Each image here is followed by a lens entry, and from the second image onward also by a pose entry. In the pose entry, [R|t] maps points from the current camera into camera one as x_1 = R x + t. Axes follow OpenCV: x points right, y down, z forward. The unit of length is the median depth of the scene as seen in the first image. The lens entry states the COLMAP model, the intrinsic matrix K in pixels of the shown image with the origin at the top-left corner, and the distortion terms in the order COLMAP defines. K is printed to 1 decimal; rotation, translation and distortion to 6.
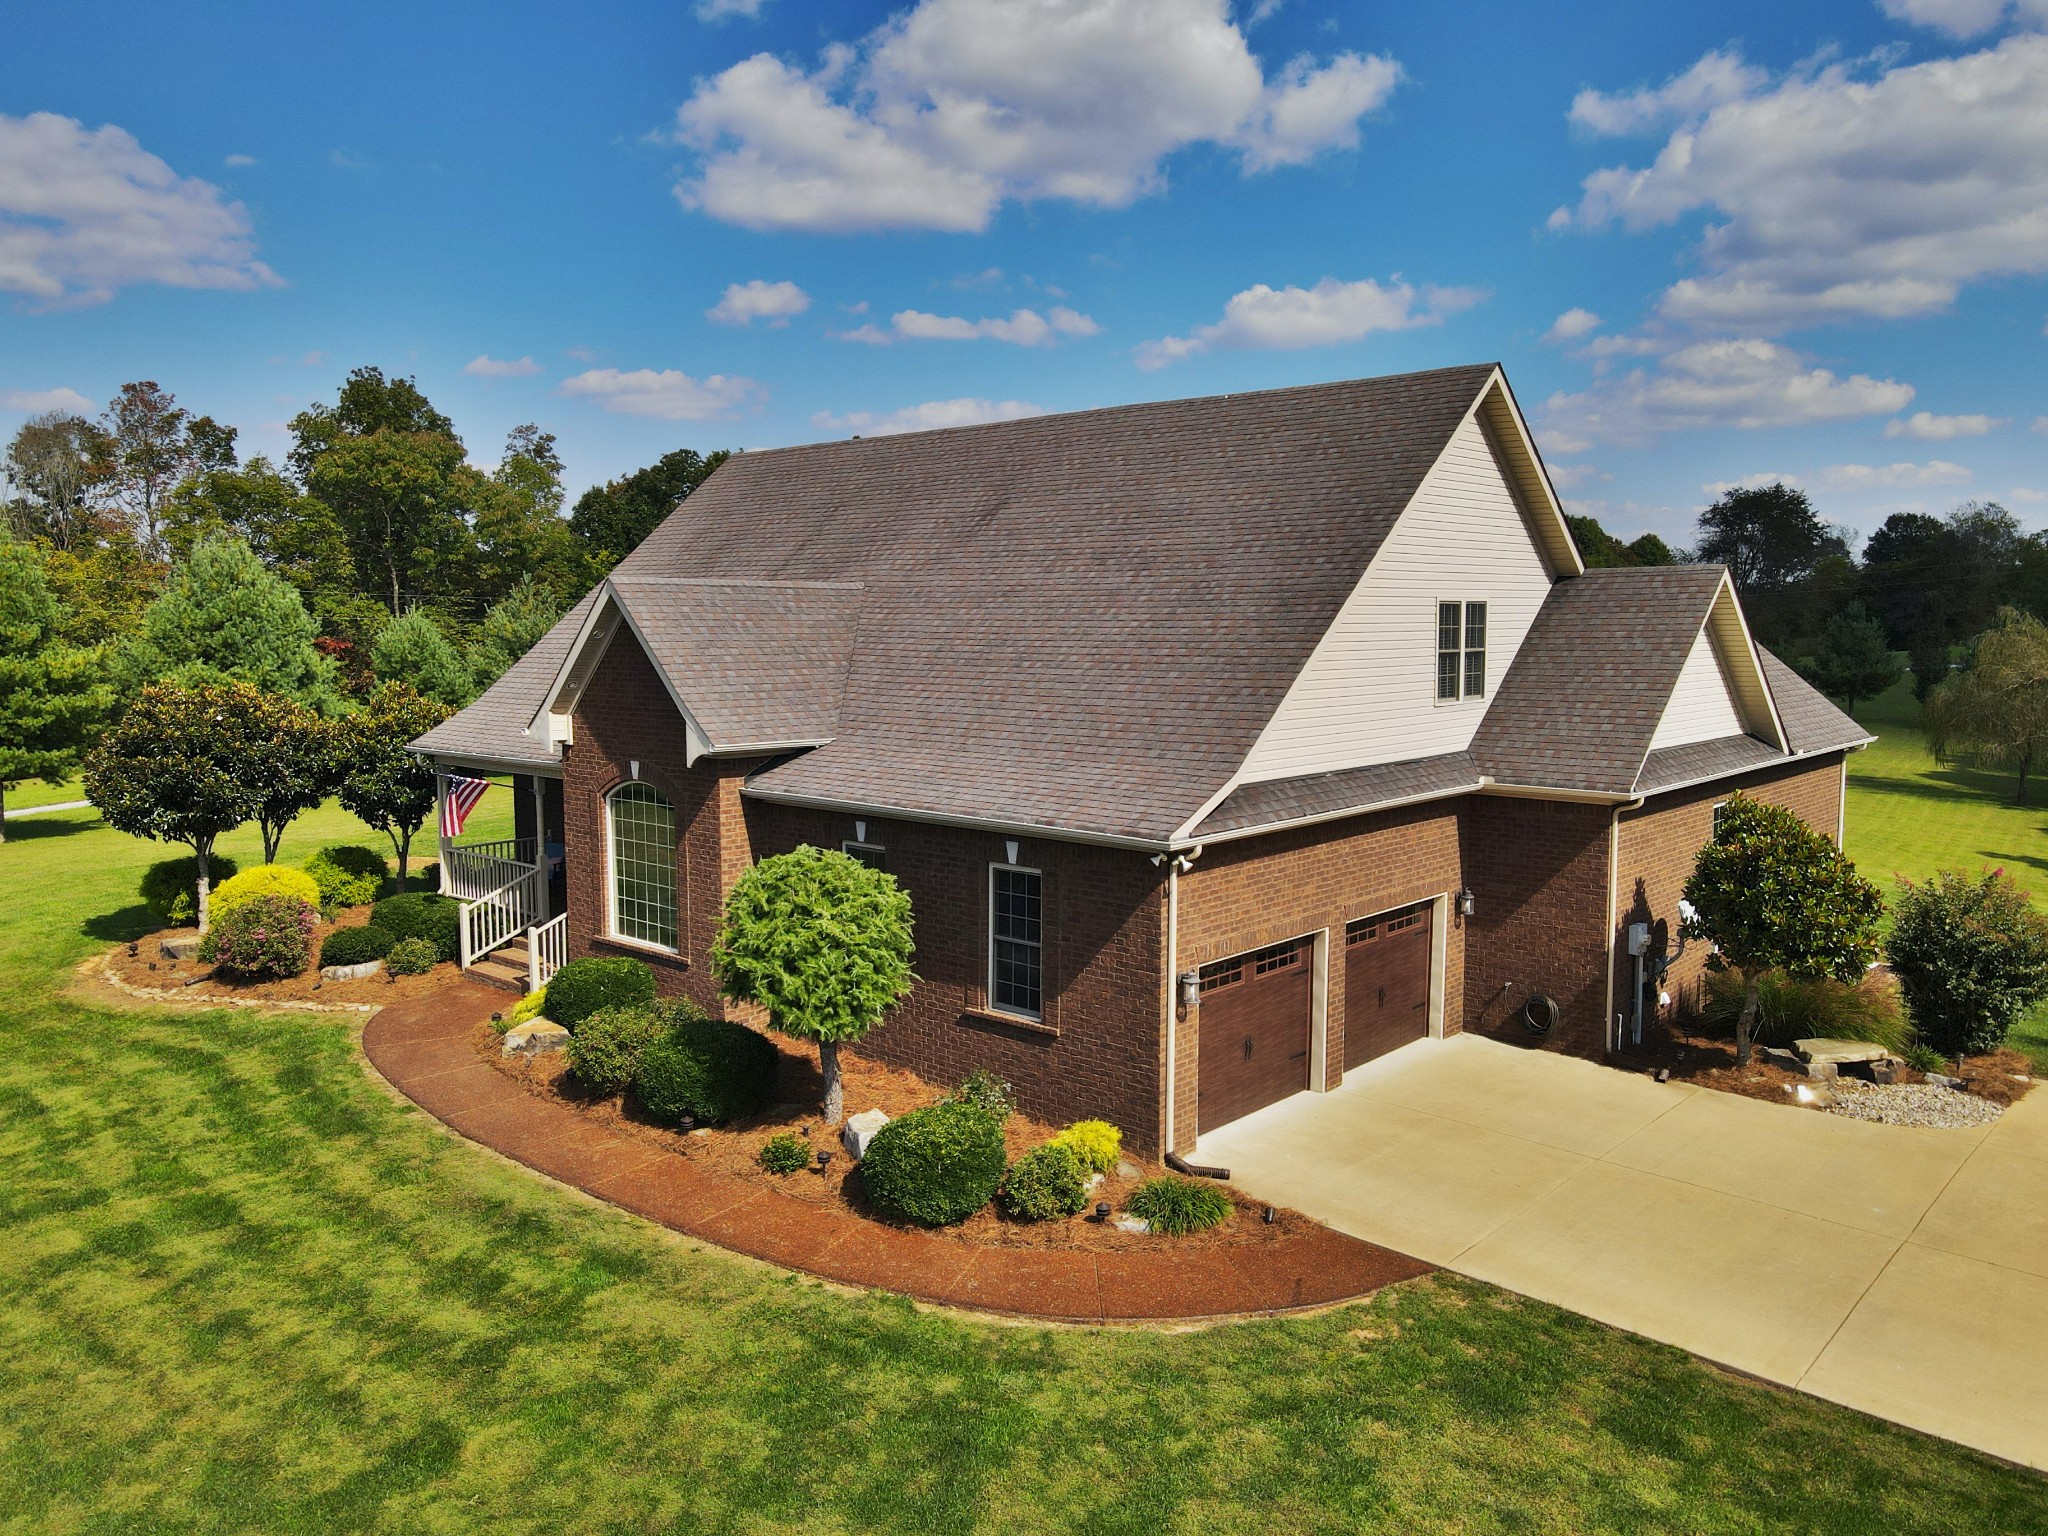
lens RADIAL K [[1505.0, 0, 1019.8], [0, 1505.0, 752.8], [0, 0, 1]] dist [-0.001624, 0.024939]
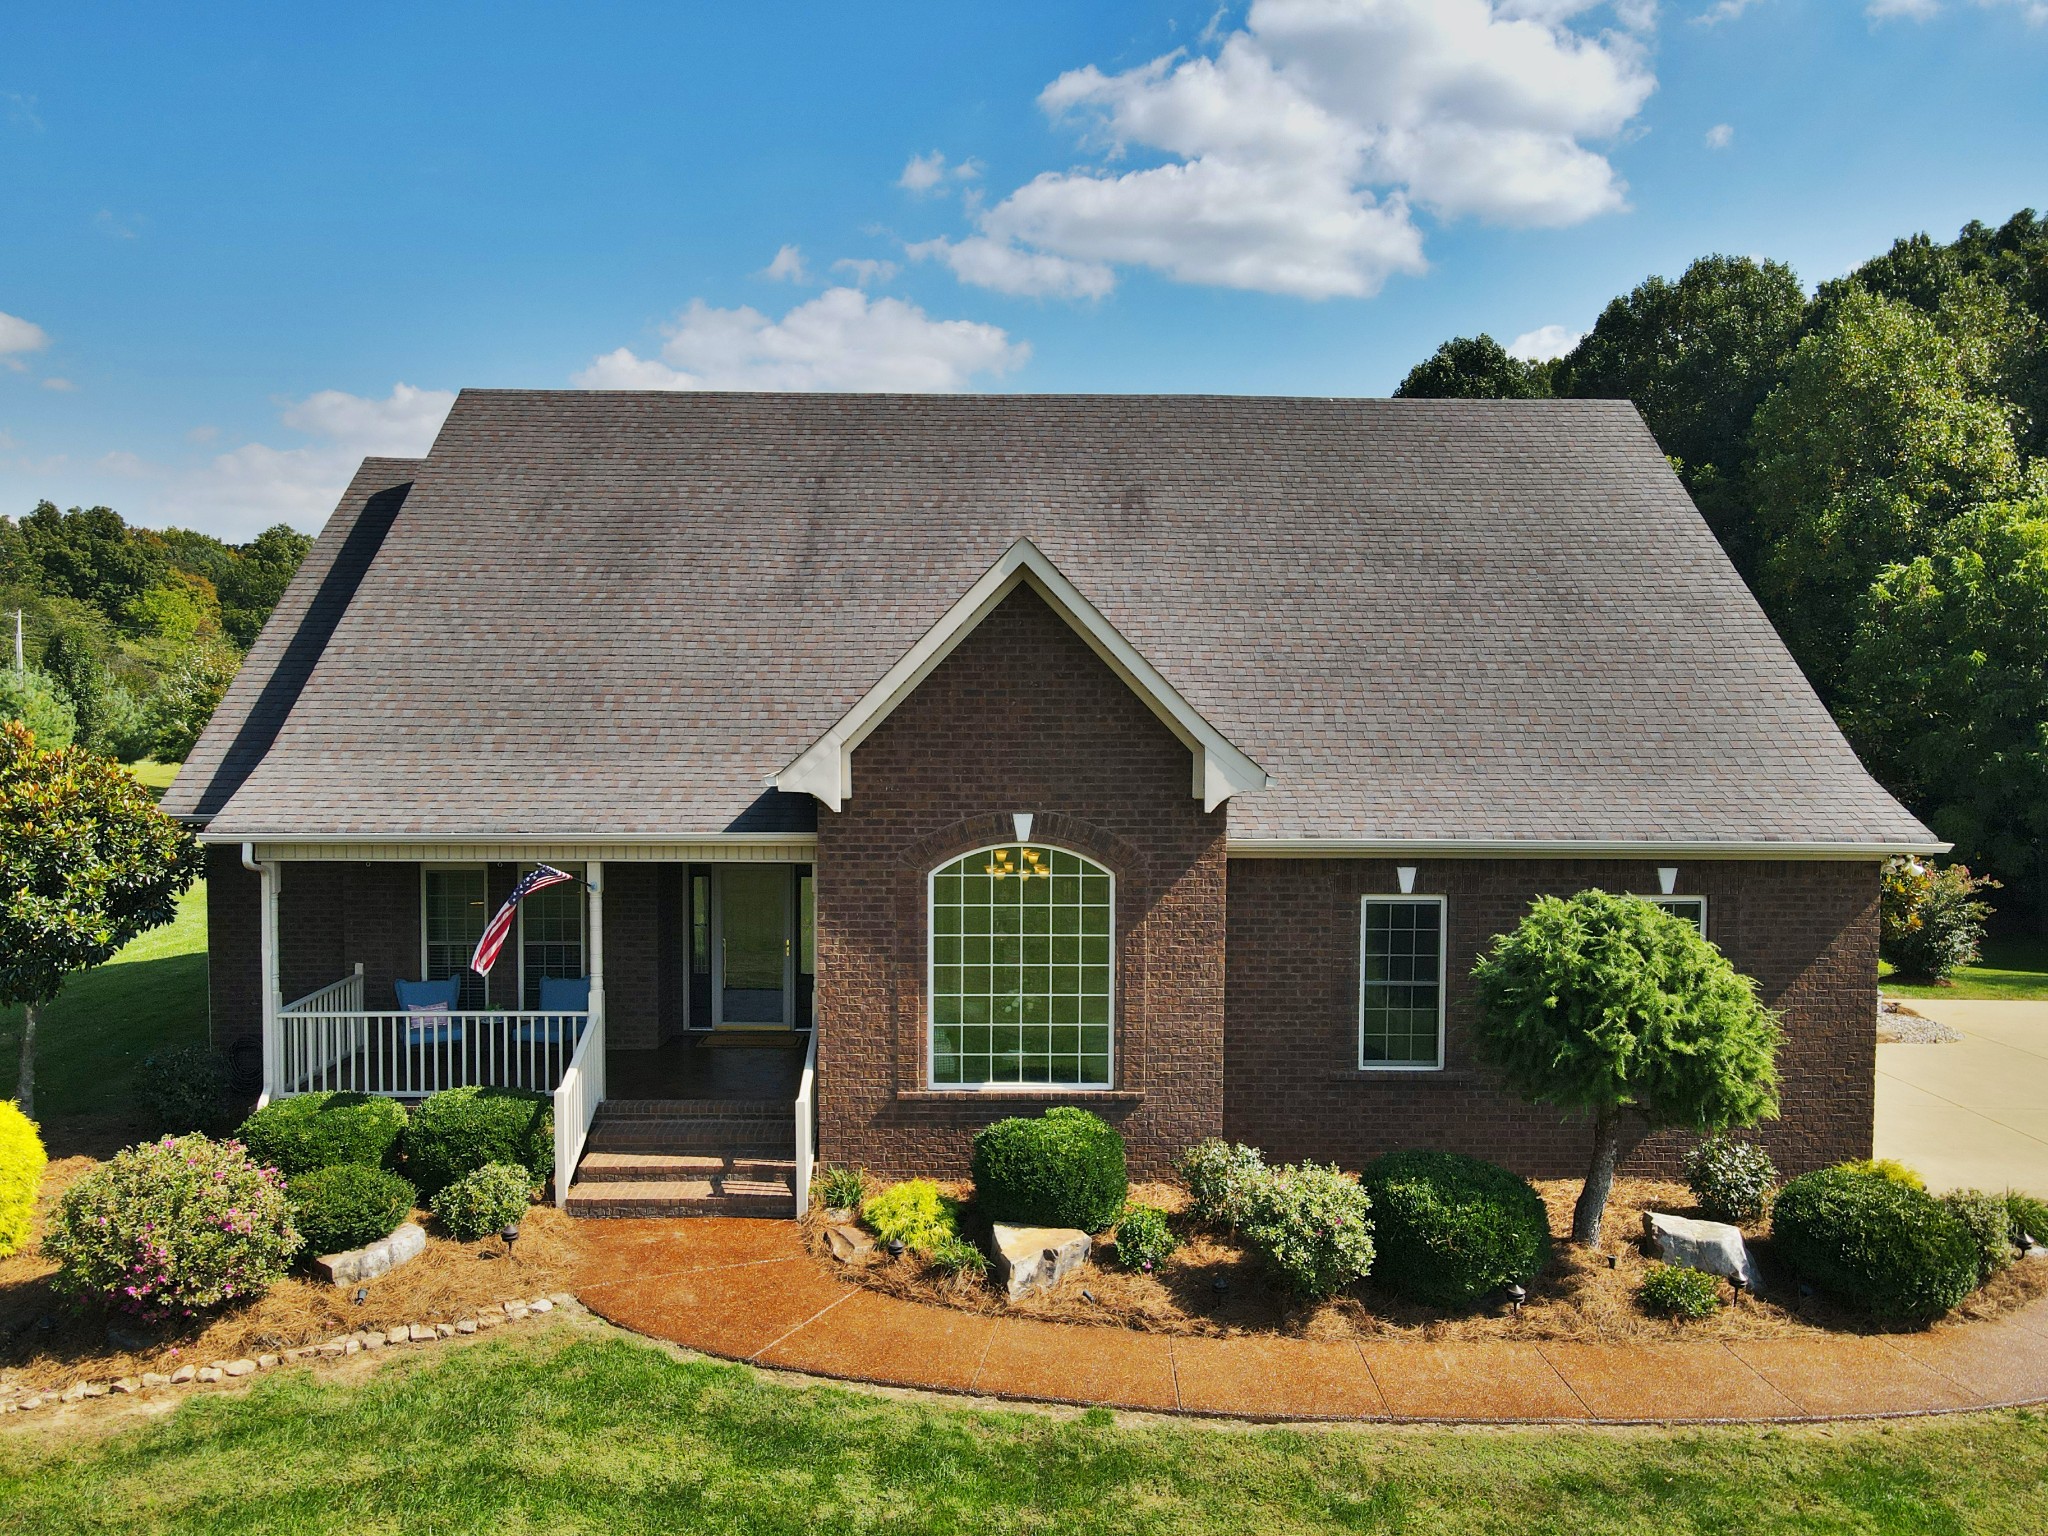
lens RADIAL K [[1505.0, 0, 1019.1], [0, 1505.0, 764.0], [0, 0, 1]] dist [-0.001624, 0.024939]
pose [[0.727701, -0.028330, 0.685309, -0.770045], [0.054428, 0.998381, -0.016524, -0.005749], [-0.683732, 0.049324, 0.728065, 0.552943]]
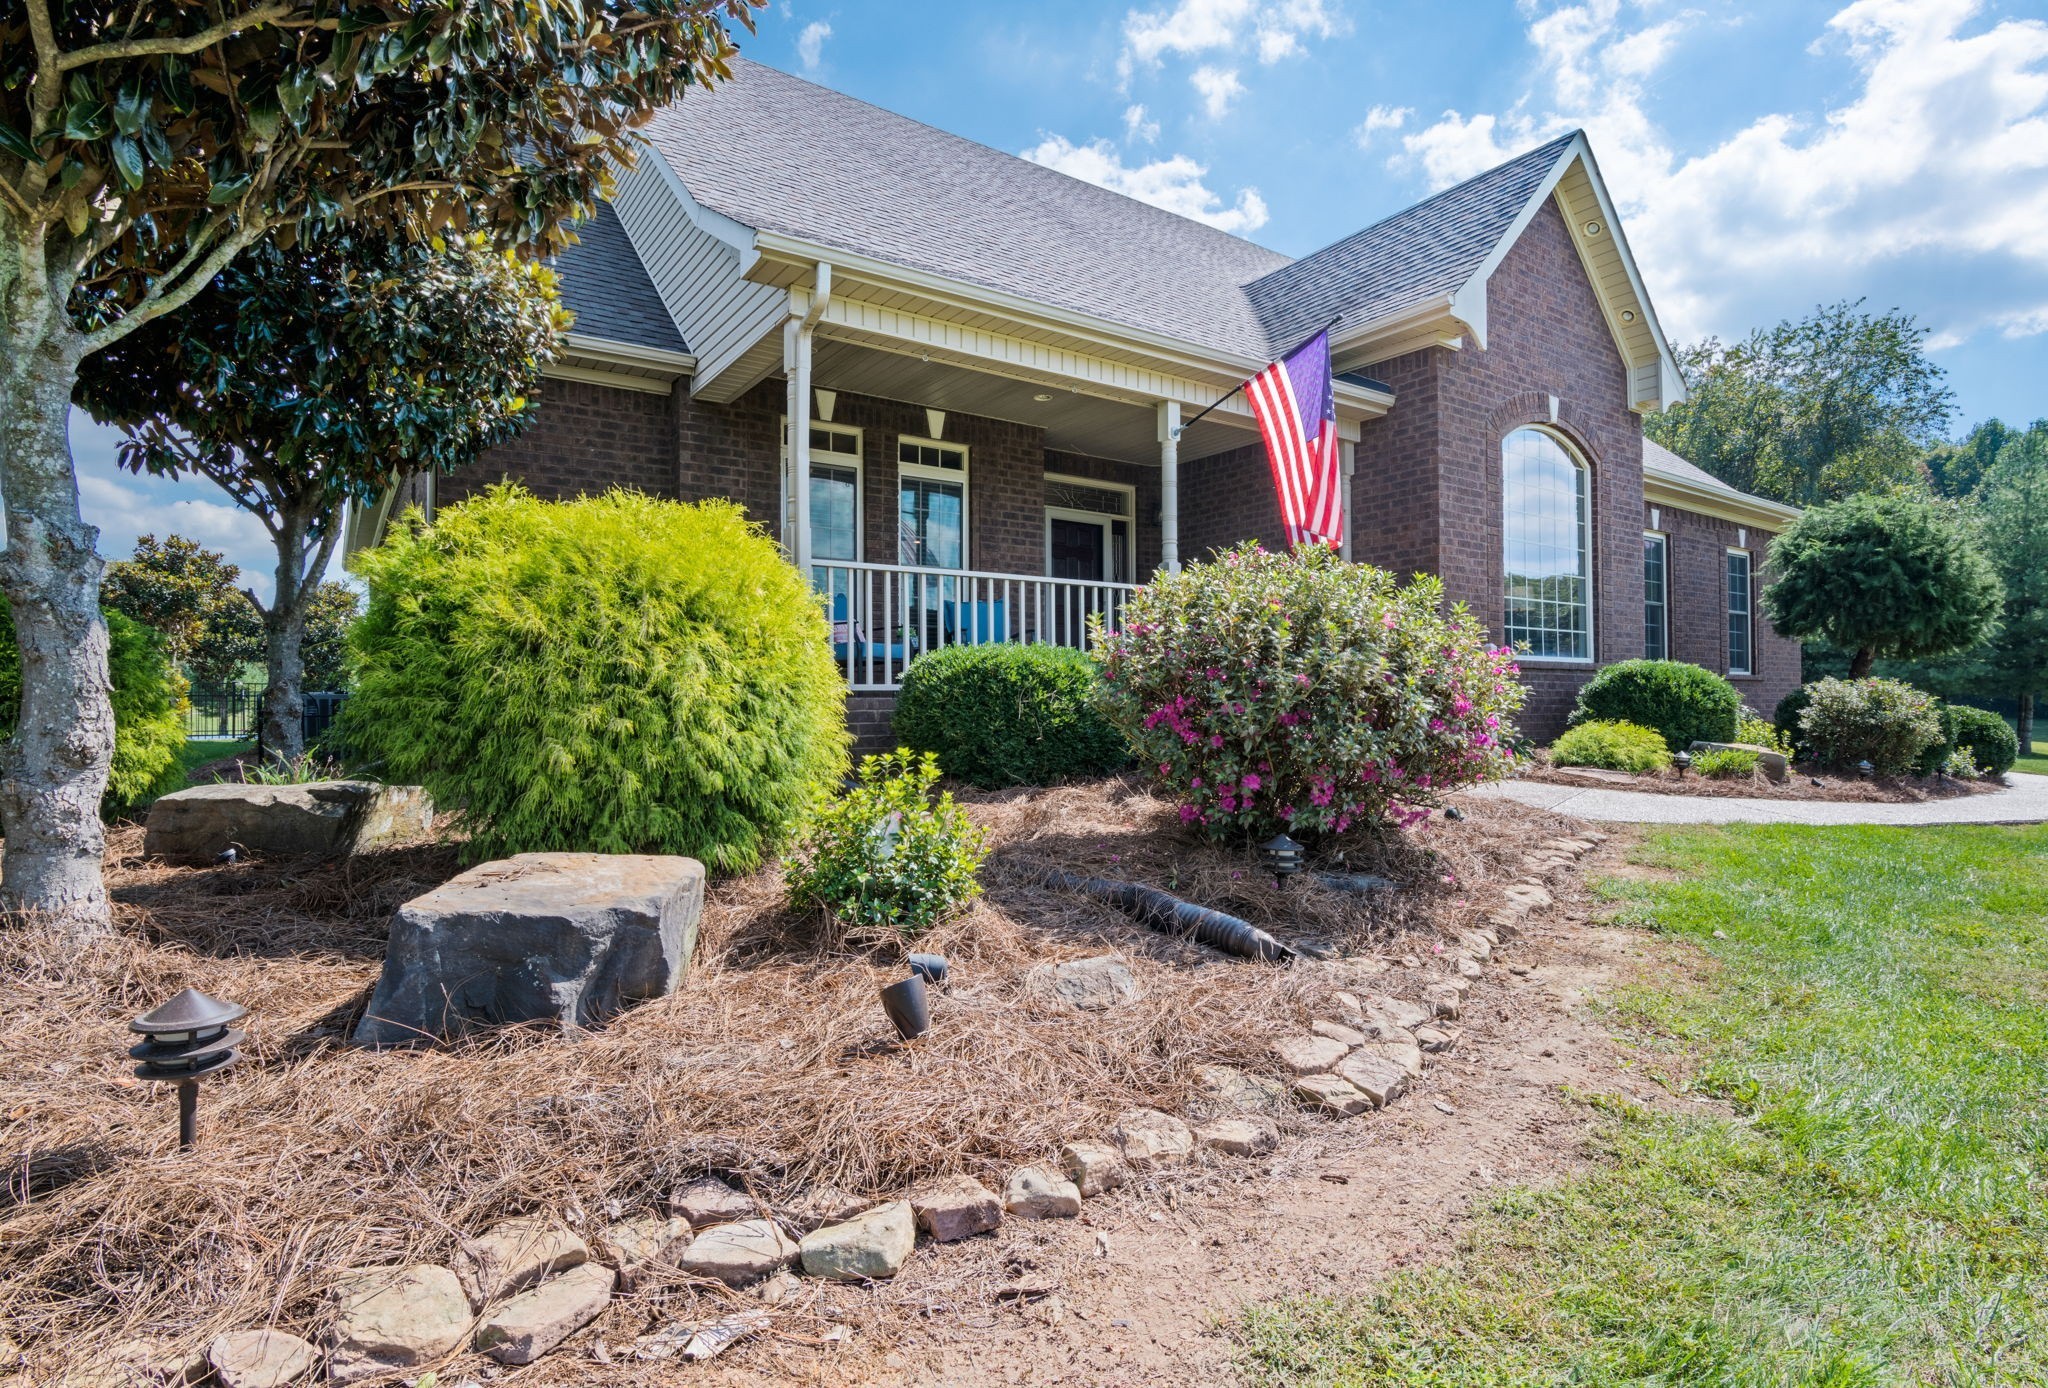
lens RADIAL K [[1040.9, 0, 1068.5], [0, 1040.9, 692.1], [0, 0, 1]] dist [-0.015728, -0.000342]
pose [[0.204829, 0.015011, 0.978683, -0.838606], [0.093739, 0.994986, -0.034880, 0.151011], [-0.974299, 0.098886, 0.202395, 1.225576]]
